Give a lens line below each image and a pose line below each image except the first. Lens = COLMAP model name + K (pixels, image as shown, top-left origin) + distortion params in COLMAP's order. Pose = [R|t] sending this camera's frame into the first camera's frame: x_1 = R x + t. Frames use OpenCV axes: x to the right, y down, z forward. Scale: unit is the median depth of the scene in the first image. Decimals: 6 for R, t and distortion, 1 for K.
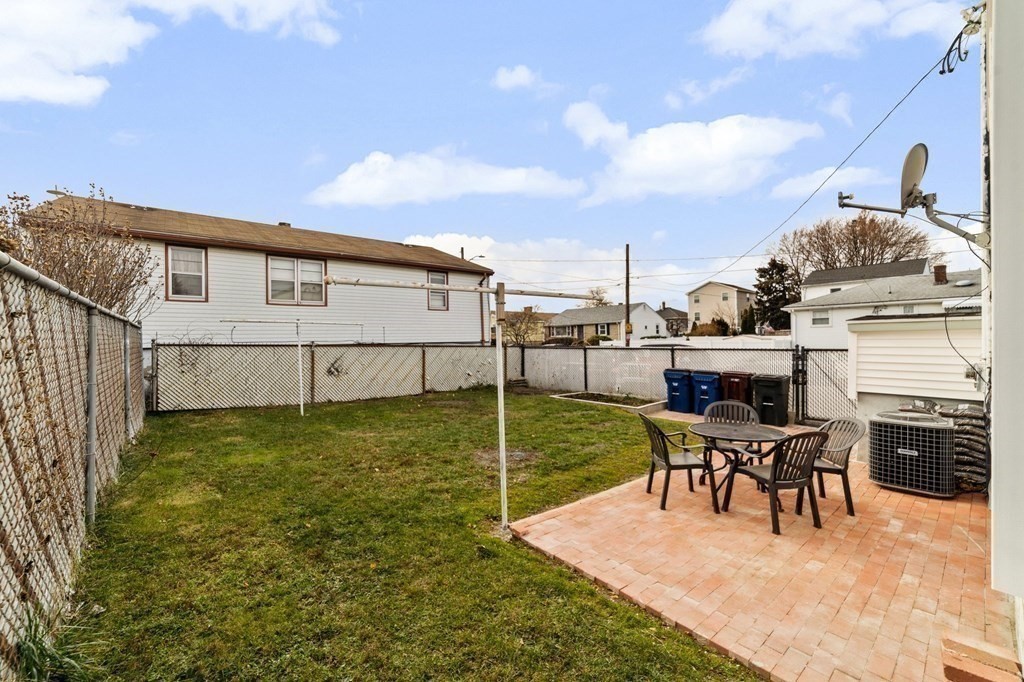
lens RADIAL K [[405.4, 0, 505.7], [0, 405.4, 347.2], [0, 0, 1]] dist [-0.009980, 0.000327]
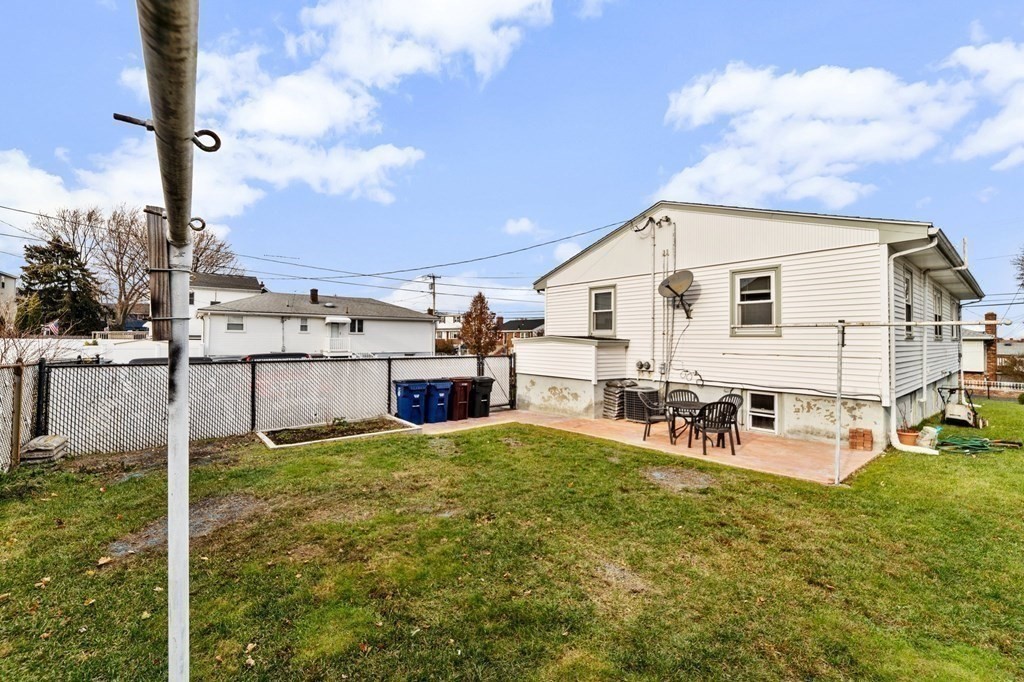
lens RADIAL K [[405.4, 0, 505.7], [0, 405.4, 347.2], [0, 0, 1]] dist [-0.009980, 0.000327]
pose [[0.014543, -0.002688, 0.999891, -0.213034], [0.009425, 0.999952, 0.002551, -0.009766], [-0.999850, 0.009387, 0.014568, 0.313158]]
